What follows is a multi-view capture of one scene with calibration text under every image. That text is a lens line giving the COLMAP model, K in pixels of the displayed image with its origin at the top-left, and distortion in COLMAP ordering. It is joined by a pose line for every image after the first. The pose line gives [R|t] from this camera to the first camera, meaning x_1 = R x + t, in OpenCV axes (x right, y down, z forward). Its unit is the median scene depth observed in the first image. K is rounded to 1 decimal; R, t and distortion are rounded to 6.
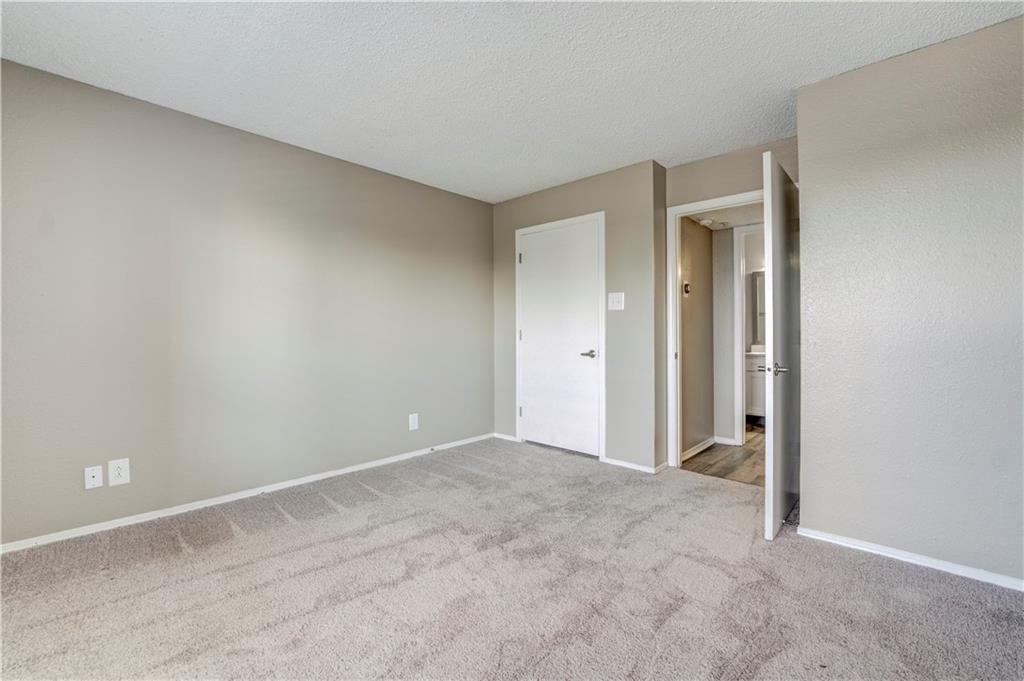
lens RADIAL K [[422.7, 0, 513.5], [0, 422.7, 340.4], [0, 0, 1]] dist [-0.021837, 0.000582]
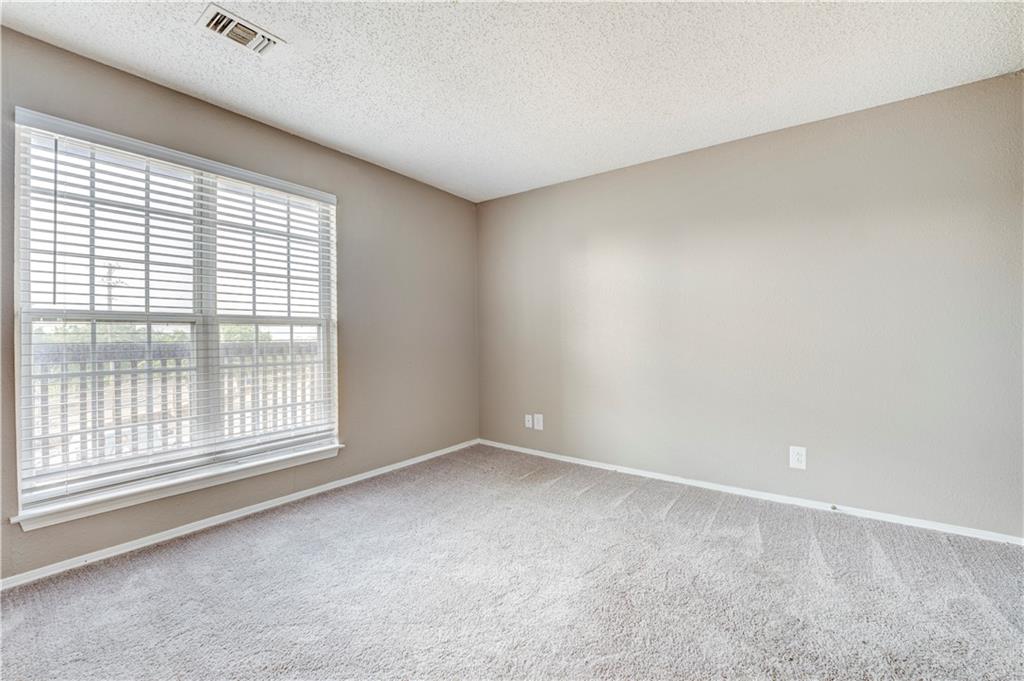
lens RADIAL K [[422.7, 0, 514.0], [0, 422.7, 343.7], [0, 0, 1]] dist [-0.021837, 0.000582]
pose [[0.120108, 0.016665, -0.992621, 0.507488], [-0.009299, 0.999834, 0.015661, -0.012743], [0.992717, 0.007350, 0.120243, 0.517105]]
